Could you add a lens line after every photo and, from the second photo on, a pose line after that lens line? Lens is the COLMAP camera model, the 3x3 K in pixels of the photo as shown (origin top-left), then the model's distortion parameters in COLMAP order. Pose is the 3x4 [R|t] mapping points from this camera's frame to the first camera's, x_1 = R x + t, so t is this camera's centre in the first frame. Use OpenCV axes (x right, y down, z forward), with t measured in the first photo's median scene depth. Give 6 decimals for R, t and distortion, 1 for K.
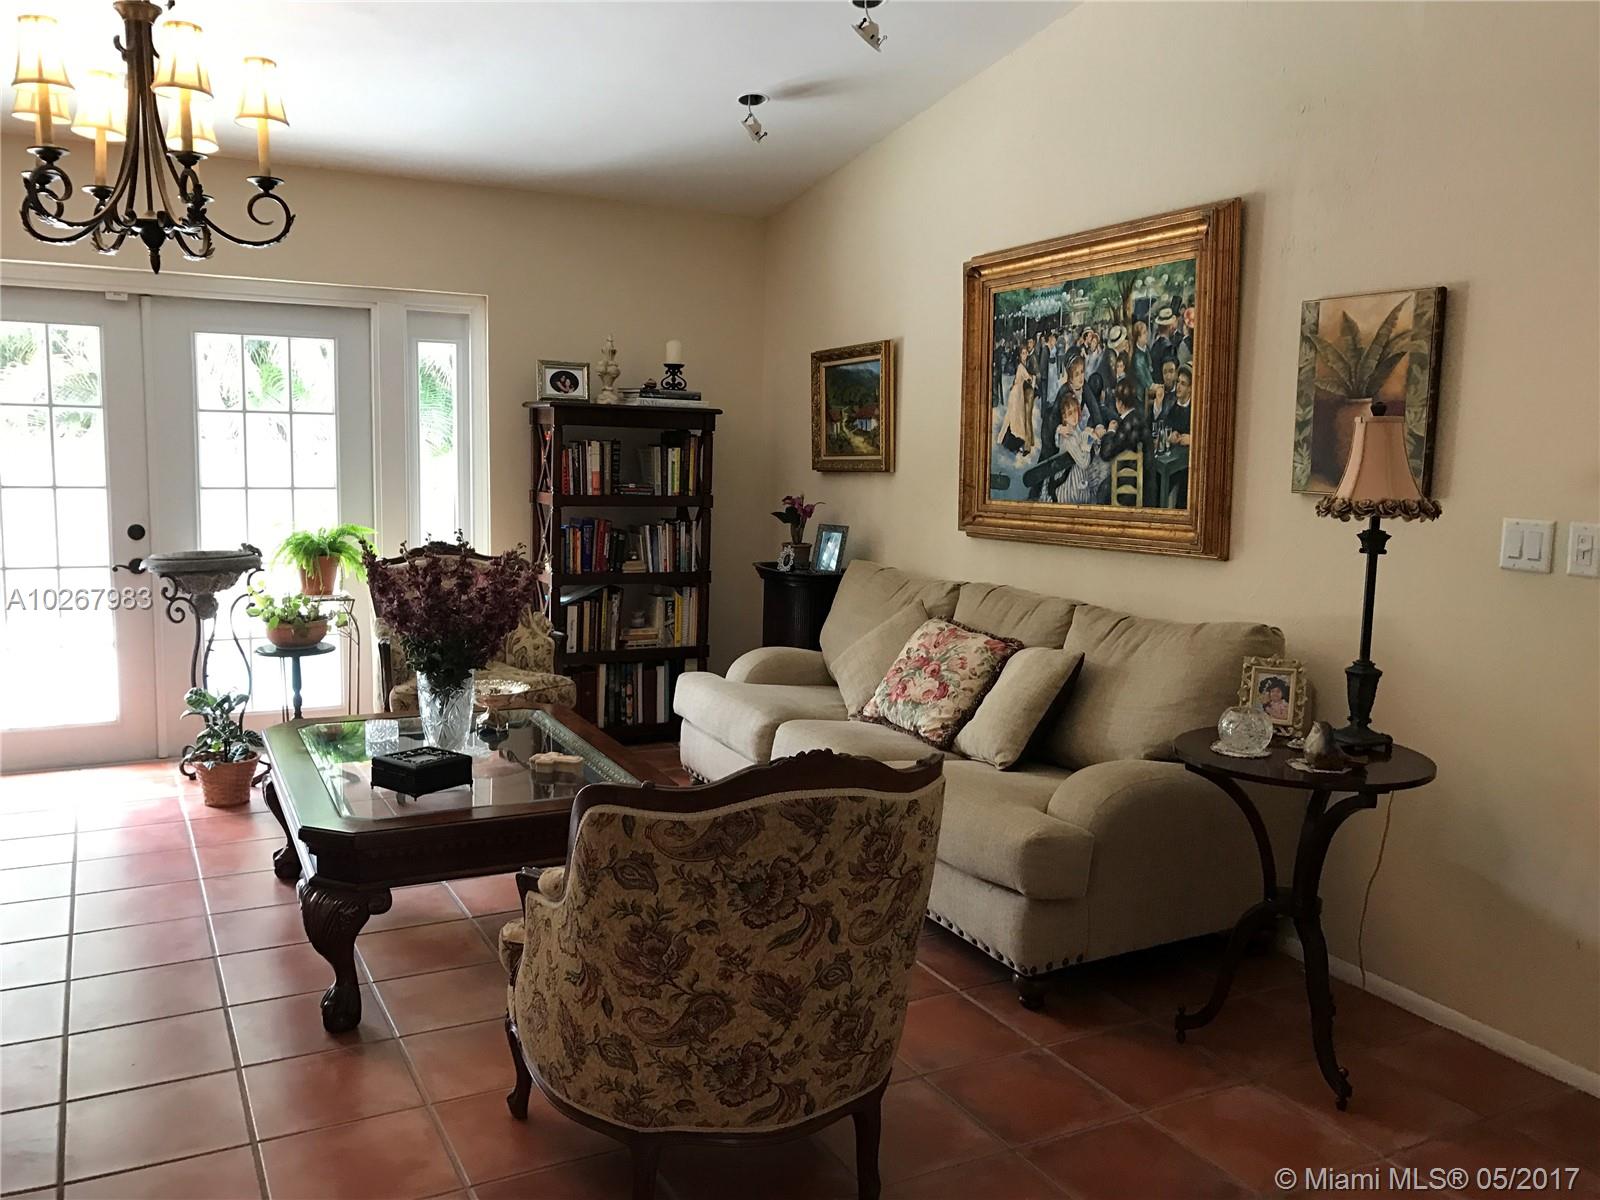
lens RADIAL K [[1311.2, 0, 794.4], [0, 1311.2, 592.5], [0, 0, 1]] dist [0.025458, -0.023524]
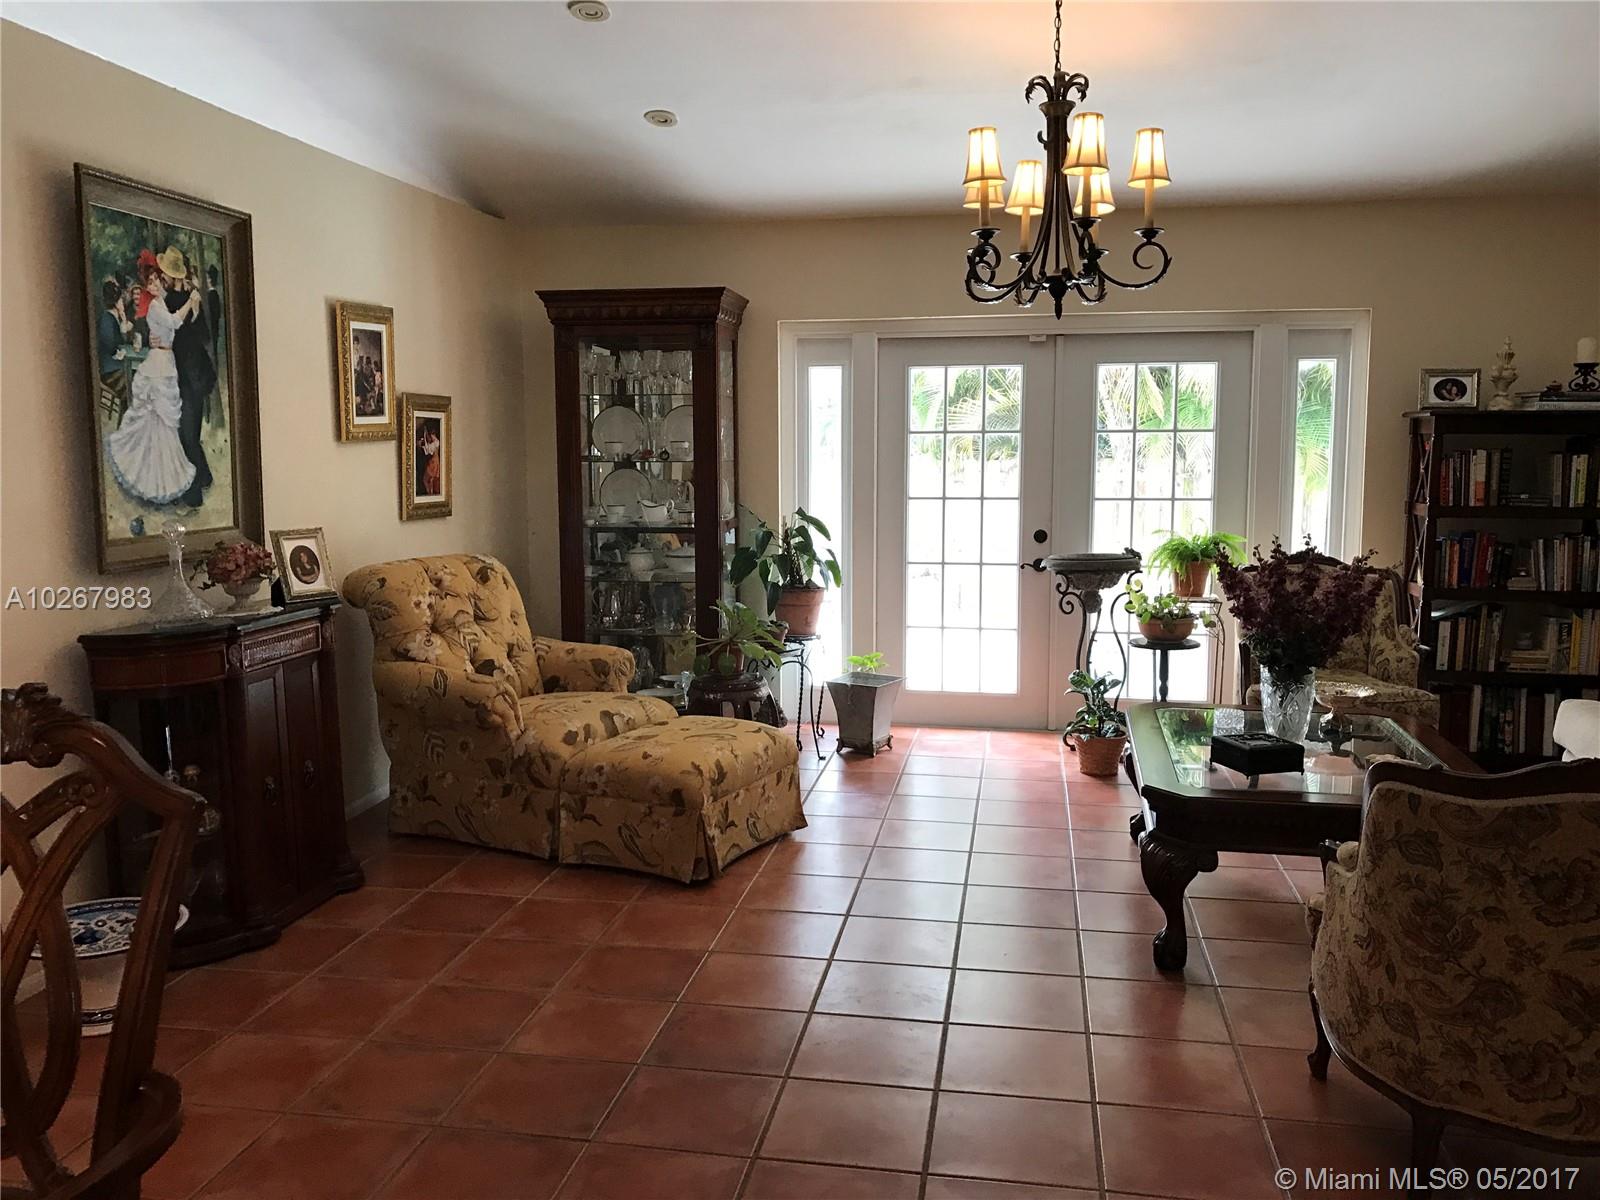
lens RADIAL K [[1311.2, 0, 790.8], [0, 1311.2, 601.0], [0, 0, 1]] dist [0.025458, -0.023524]
pose [[0.787679, 0.048638, -0.614163, 0.057832], [-0.053253, 0.998523, 0.010779, 0.013230], [0.613780, 0.024216, 0.789106, -0.076314]]
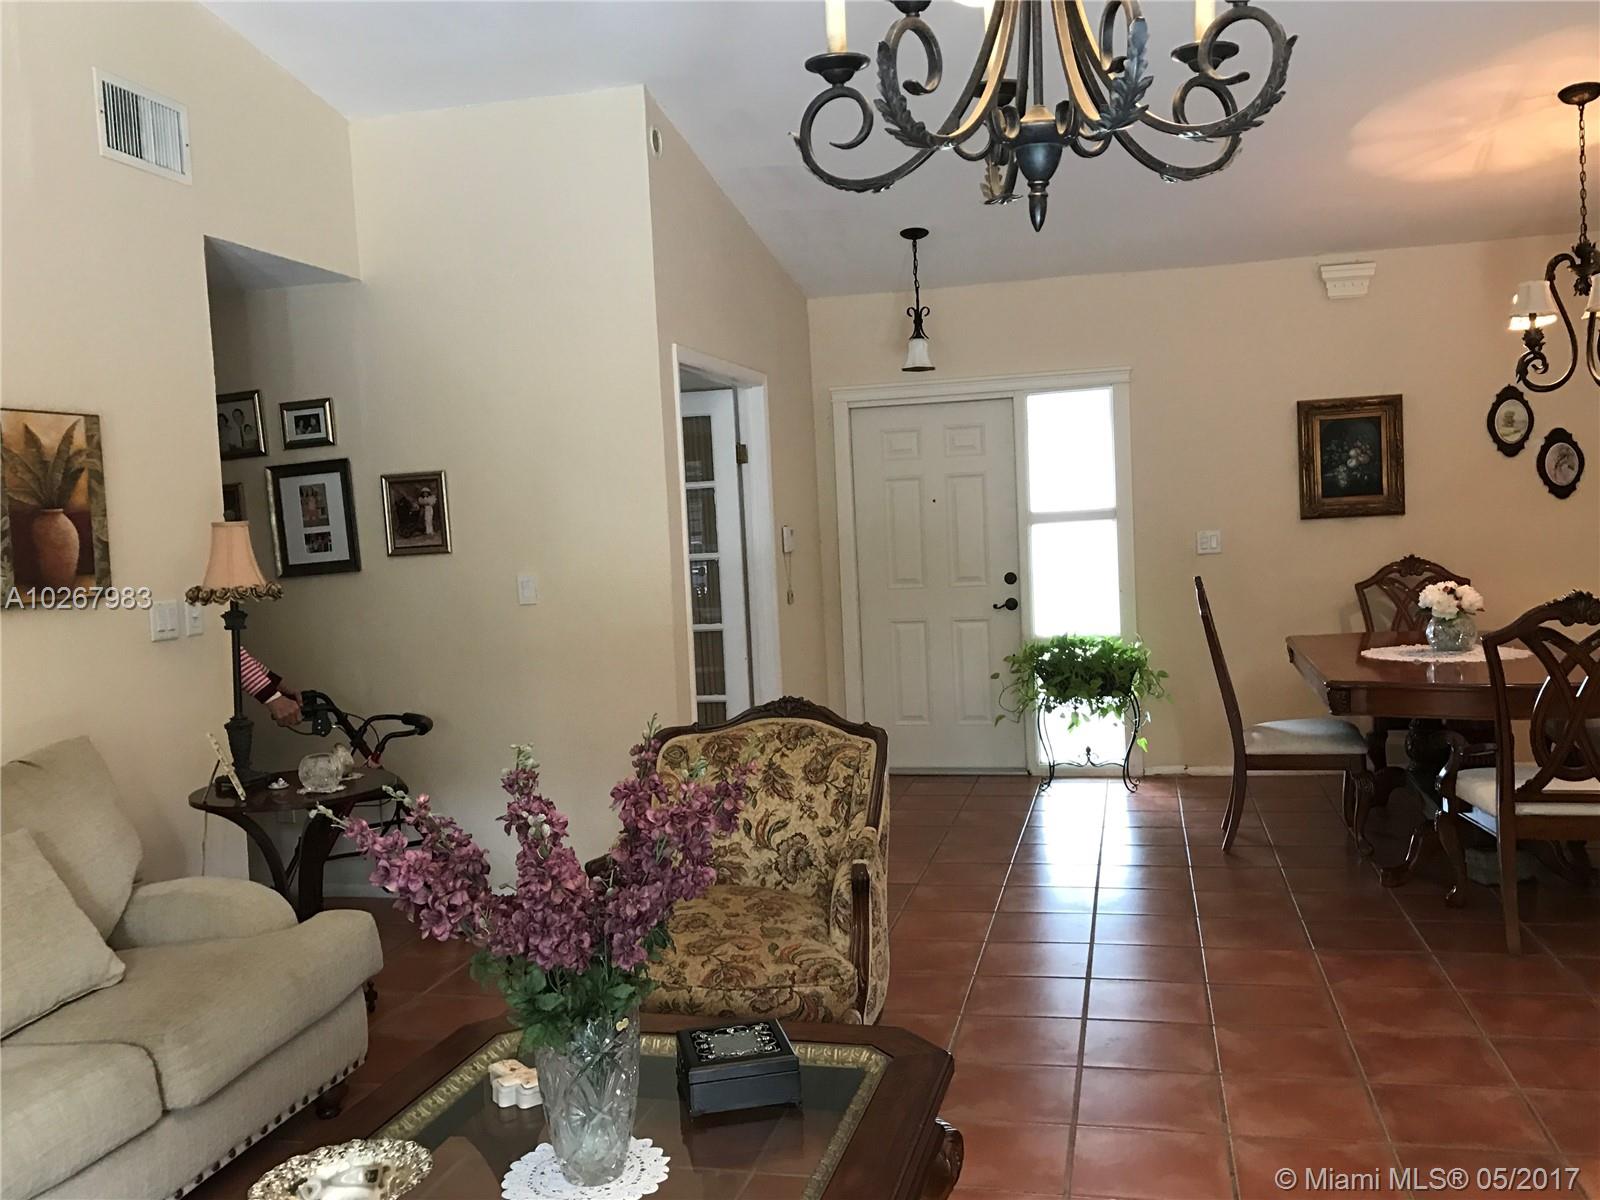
lens RADIAL K [[1398.2, 0, 788.8], [0, 1398.2, 587.5], [0, 0, 1]] dist [0.037176, -0.038589]
pose [[-0.750145, -0.005712, 0.661249, -0.547867], [0.127365, 0.979992, 0.152952, -0.134165], [-0.648892, 0.198956, -0.734408, 1.066540]]
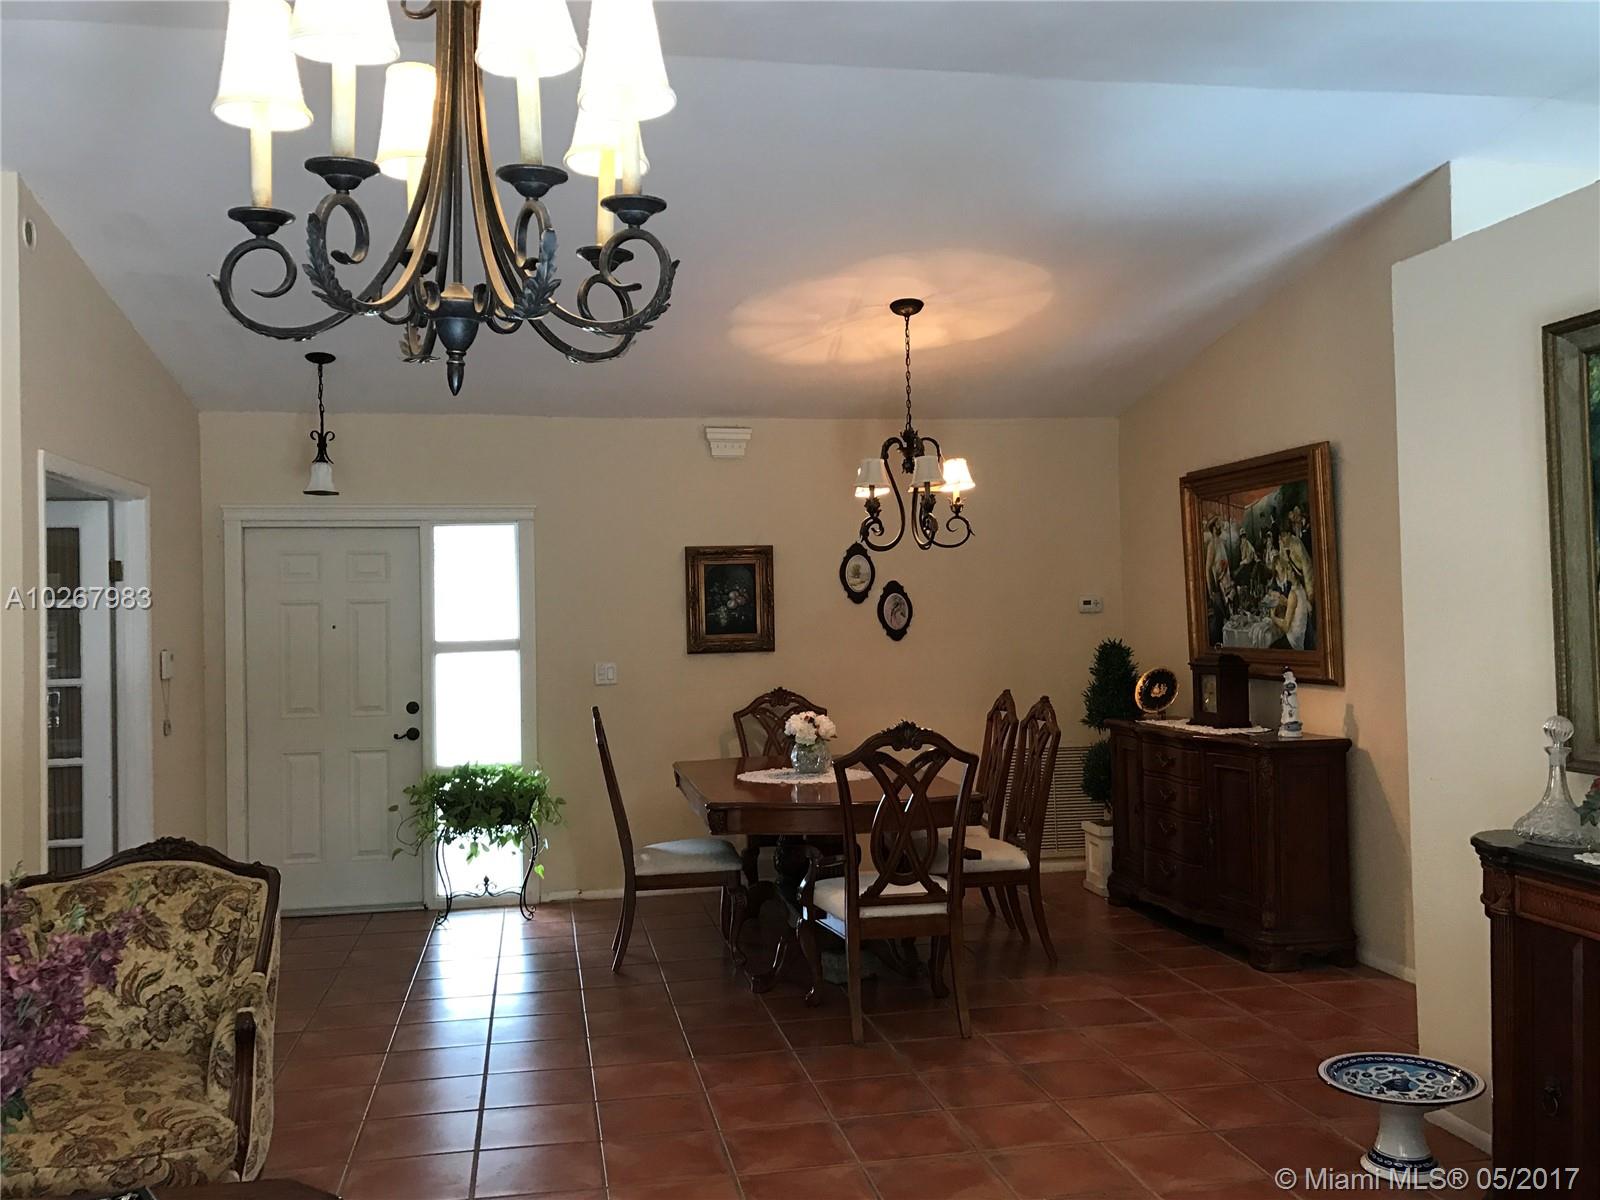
lens RADIAL K [[1398.2, 0, 803.9], [0, 1398.2, 586.9], [0, 0, 1]] dist [0.037176, -0.038589]
pose [[-0.957796, 0.018642, 0.286845, -0.563472], [0.049999, 0.993488, 0.102384, -0.143701], [-0.283068, 0.112405, -0.952490, 1.097258]]
